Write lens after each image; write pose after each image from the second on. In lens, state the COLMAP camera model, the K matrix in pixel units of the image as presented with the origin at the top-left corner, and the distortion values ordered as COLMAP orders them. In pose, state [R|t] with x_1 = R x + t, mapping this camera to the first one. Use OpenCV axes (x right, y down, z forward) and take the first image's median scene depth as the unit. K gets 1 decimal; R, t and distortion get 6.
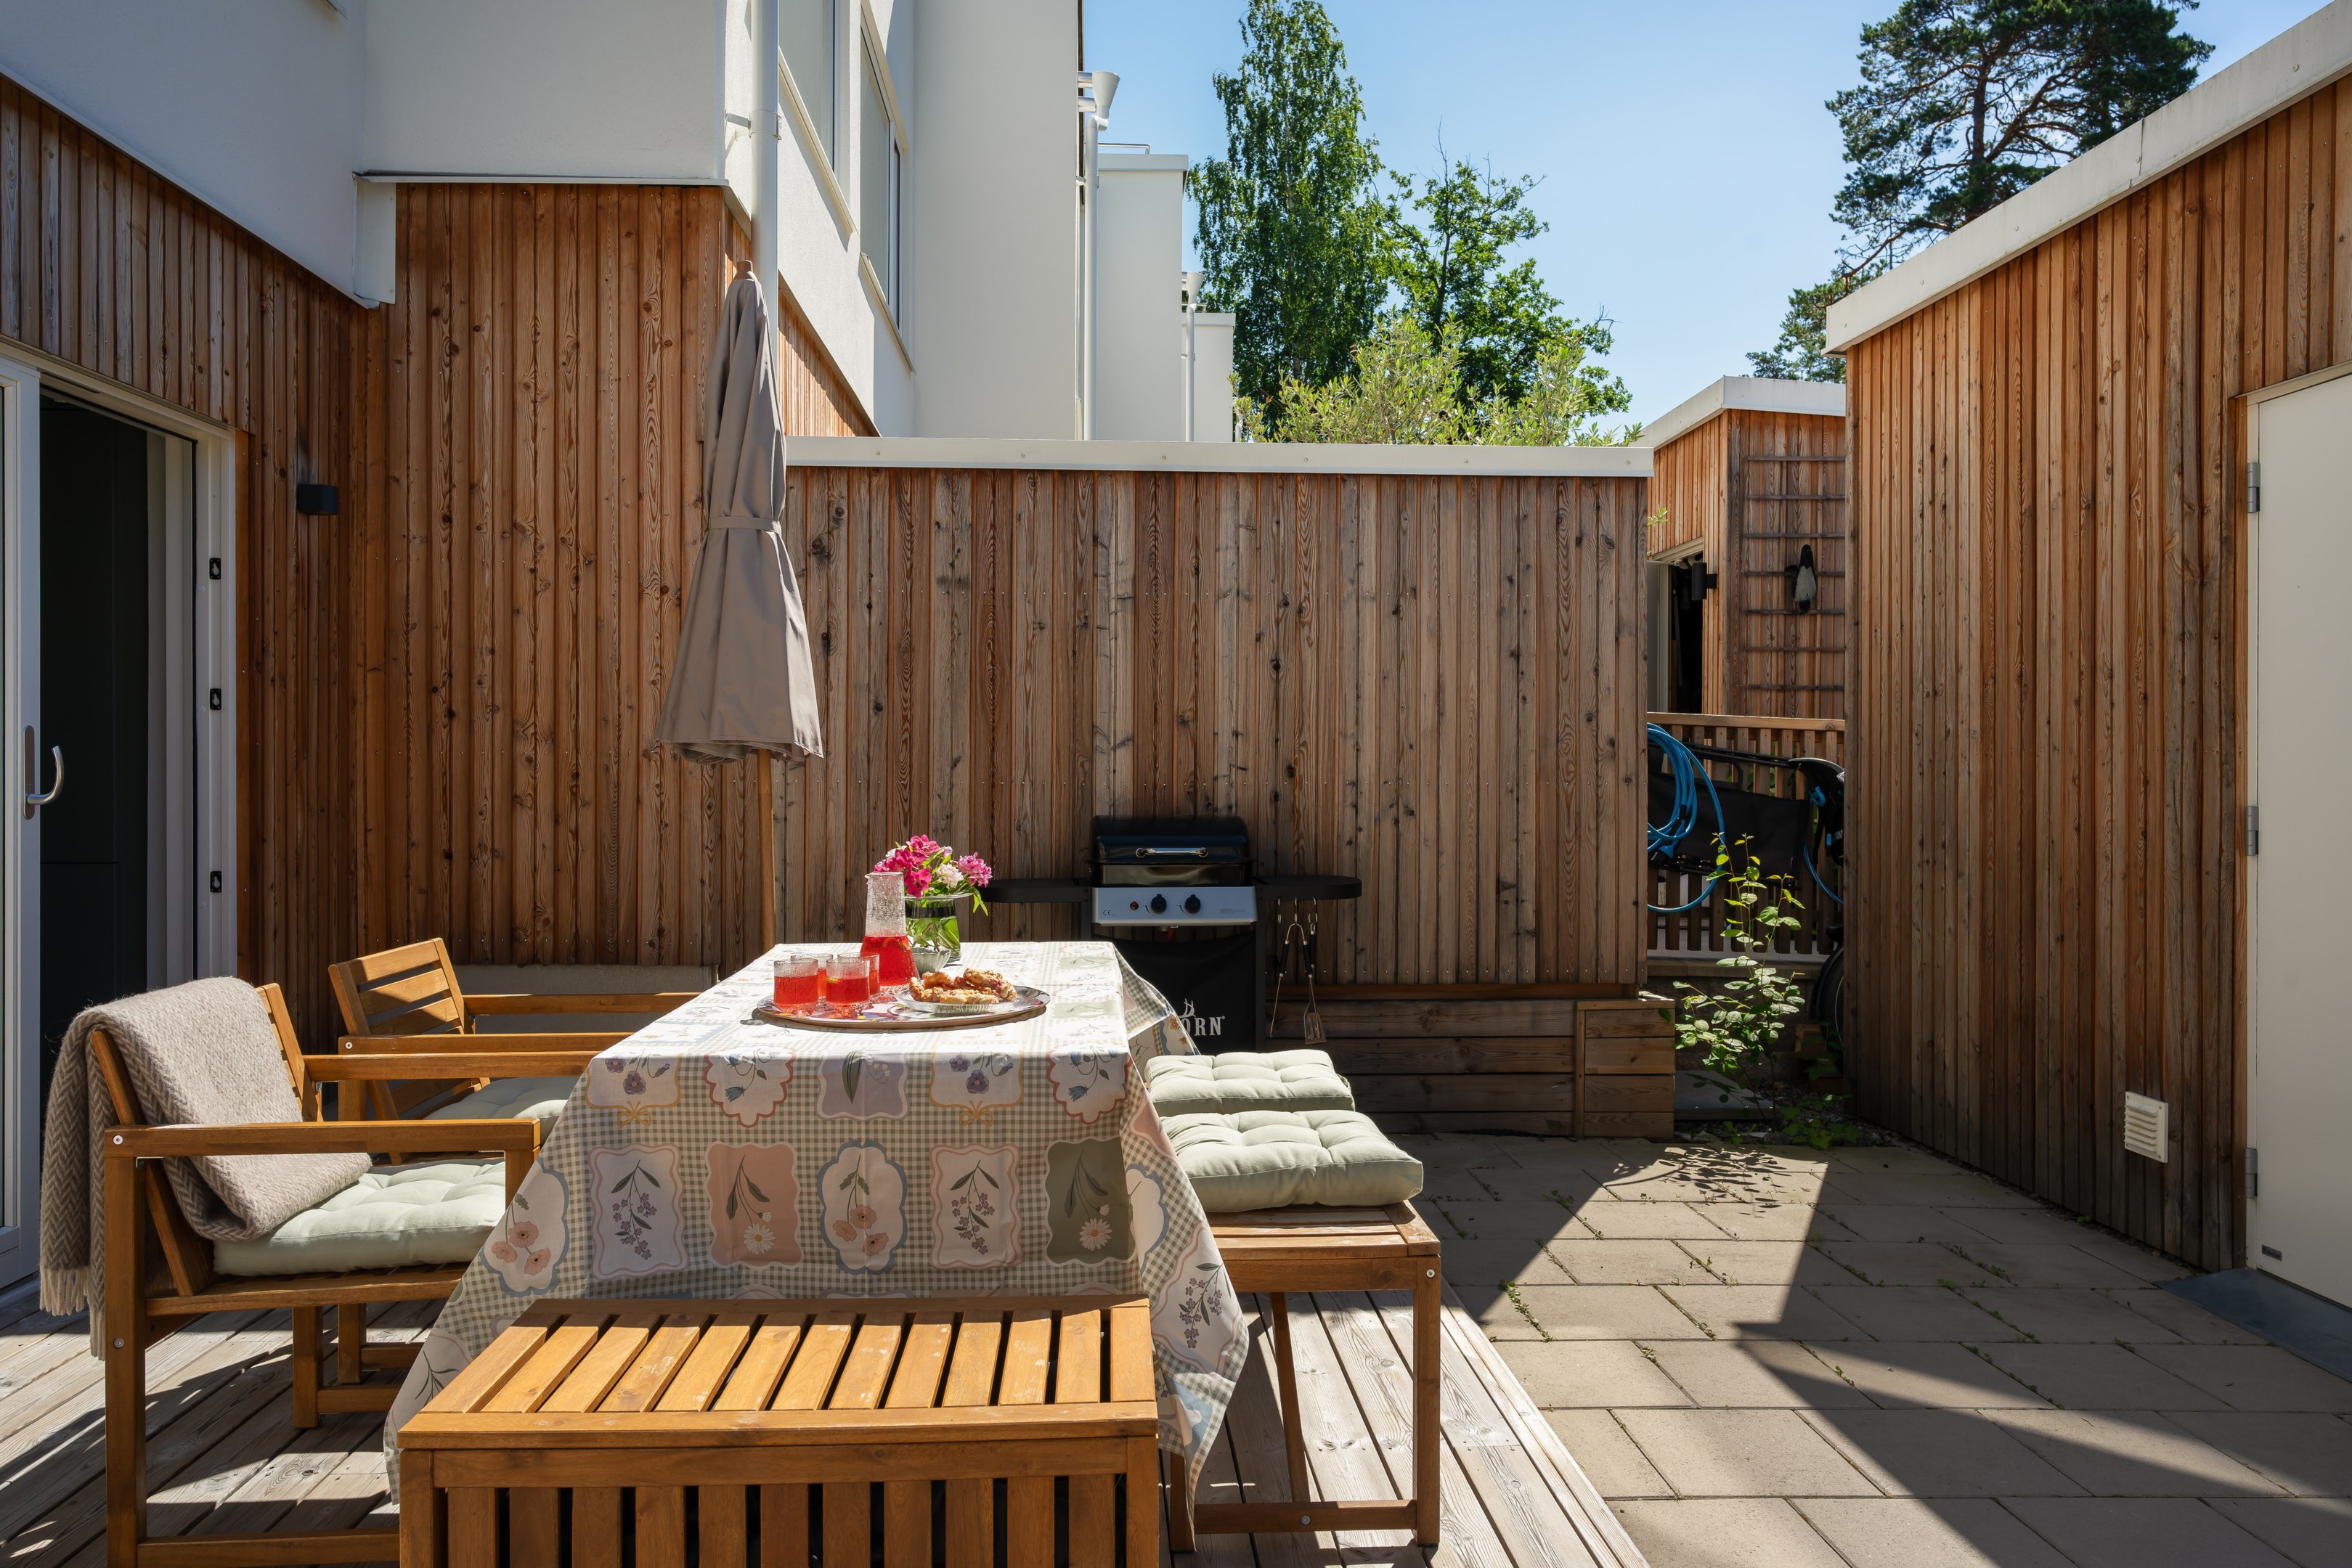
lens RADIAL K [[1548.1, 0, 1163.1], [0, 1548.1, 784.3], [0, 0, 1]] dist [-0.001259, -0.000625]
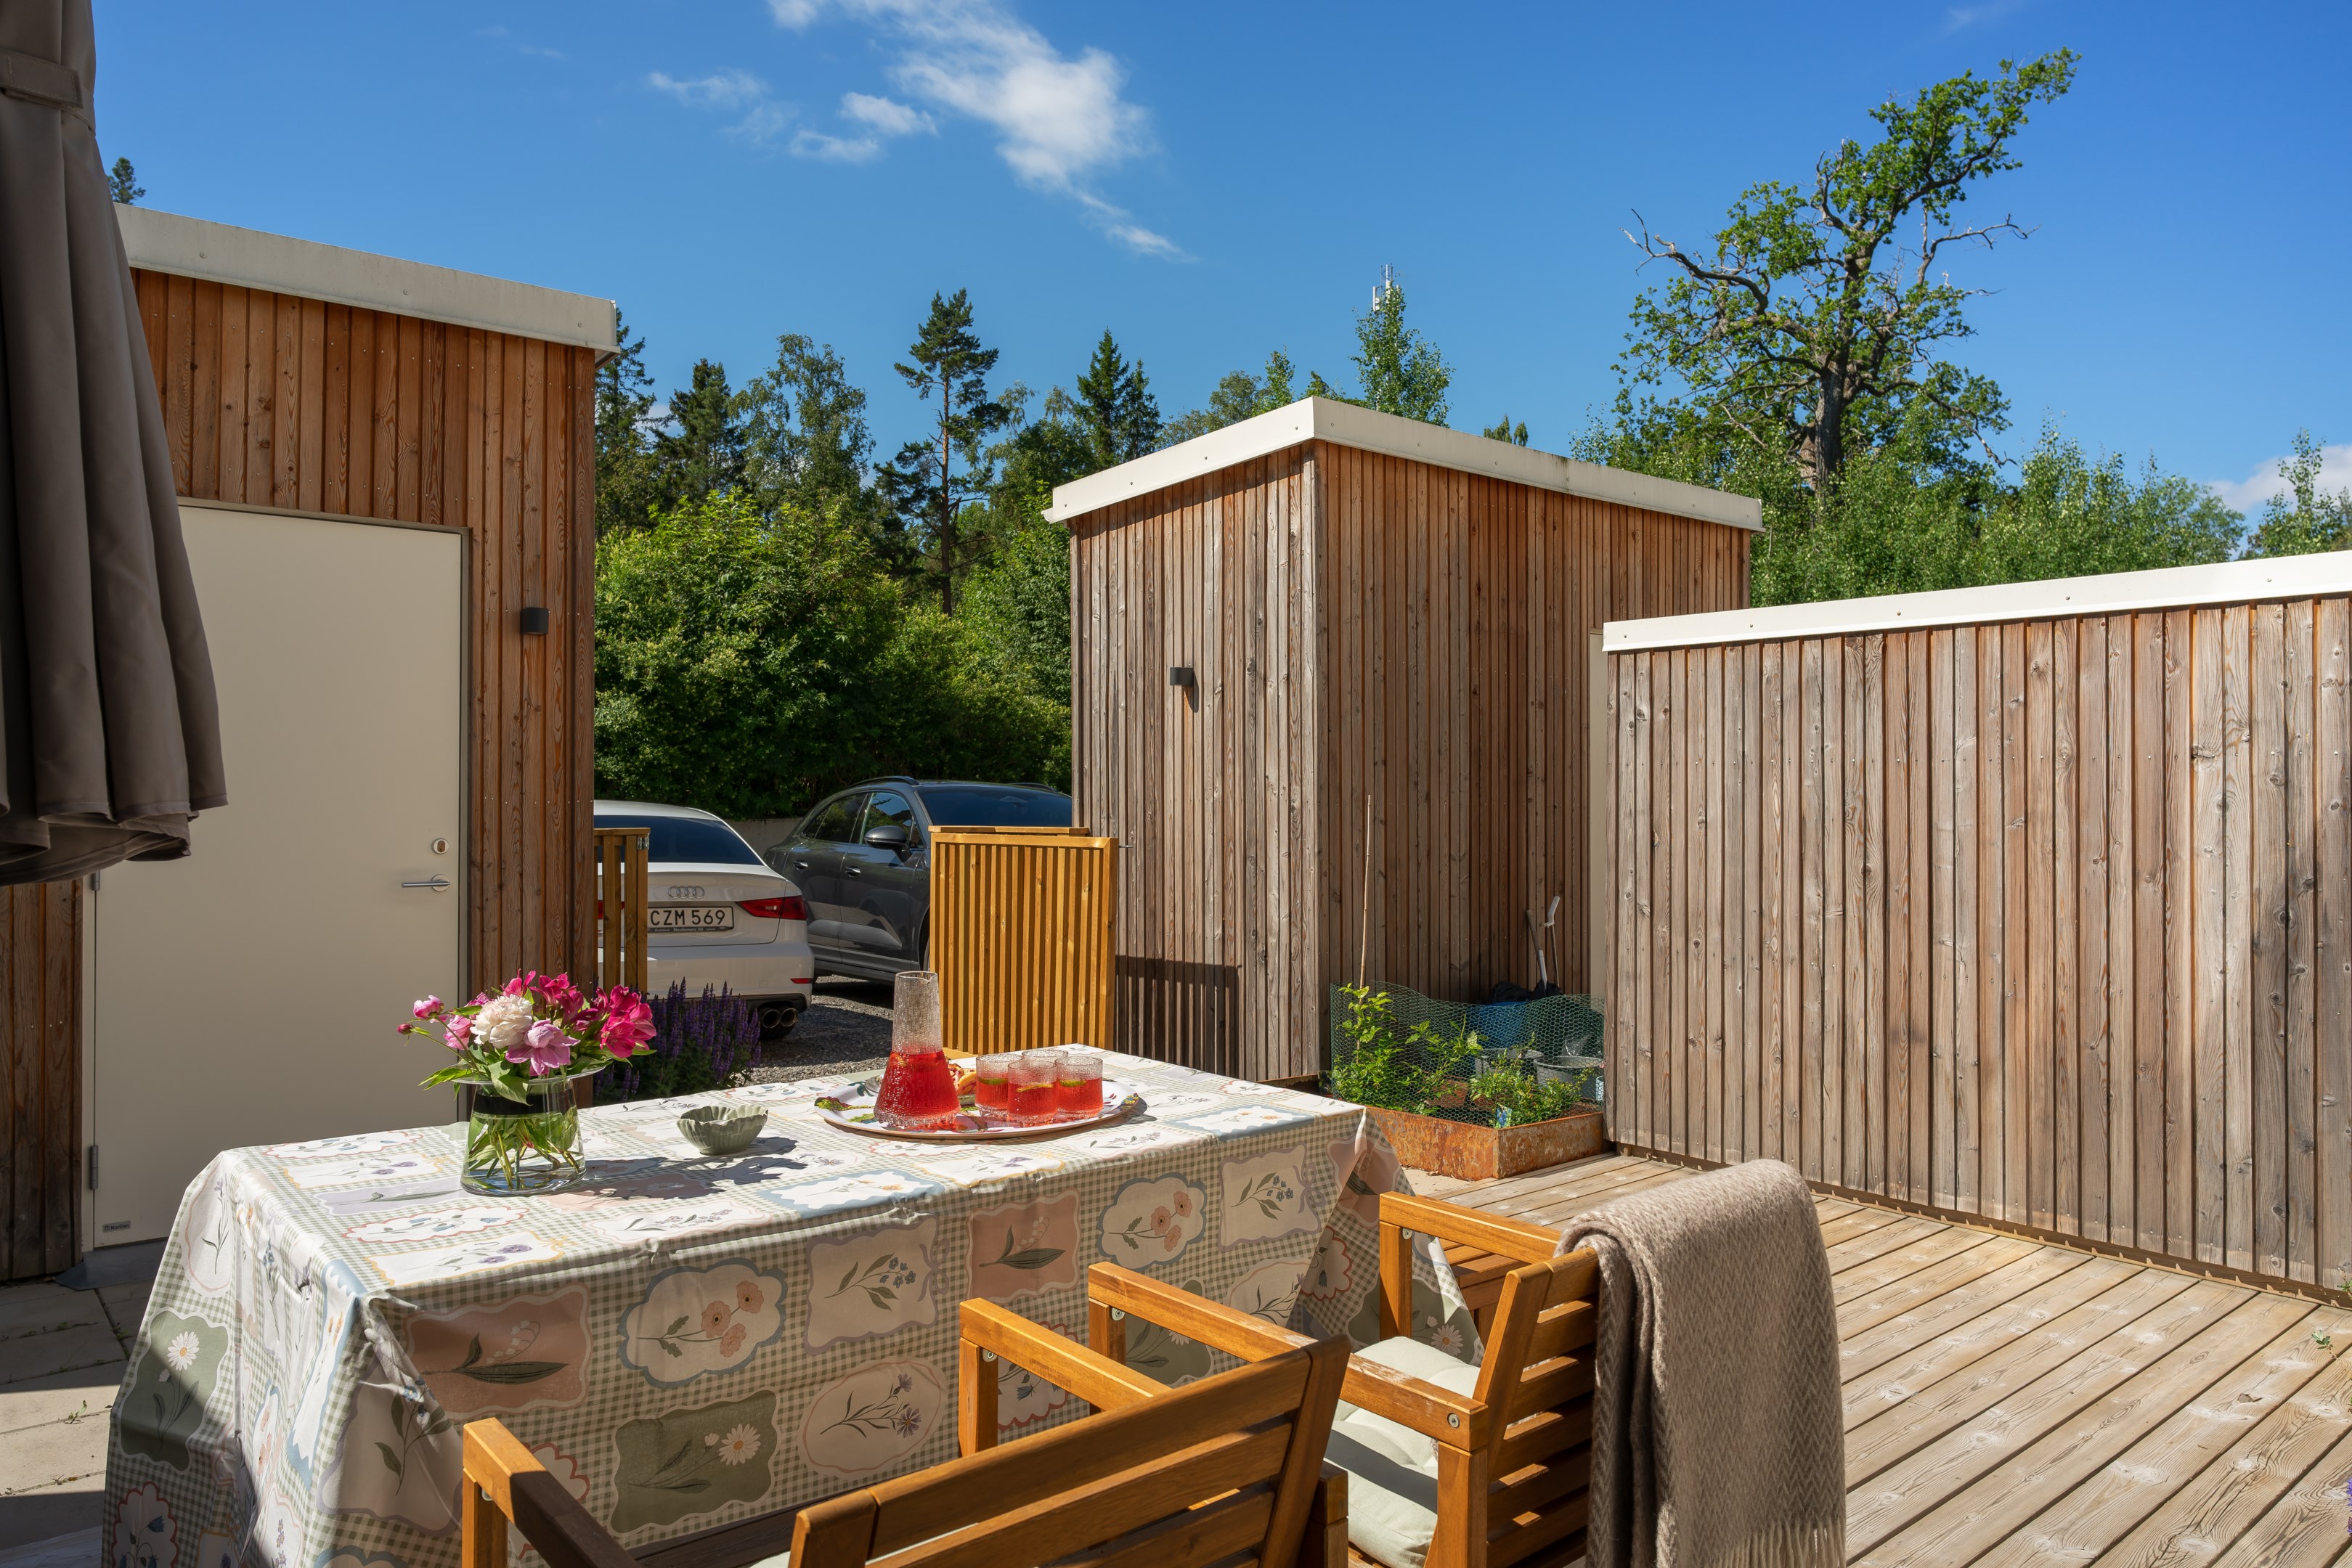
lens RADIAL K [[1548.1, 0, 1175.9], [0, 1548.1, 783.3], [0, 0, 1]] dist [-0.001259, -0.000625]
pose [[-0.593811, 0.000695, 0.804604, -0.516004], [0.002214, 0.999997, 0.000770, -0.023407], [-0.804602, 0.002239, -0.593811, 0.768408]]
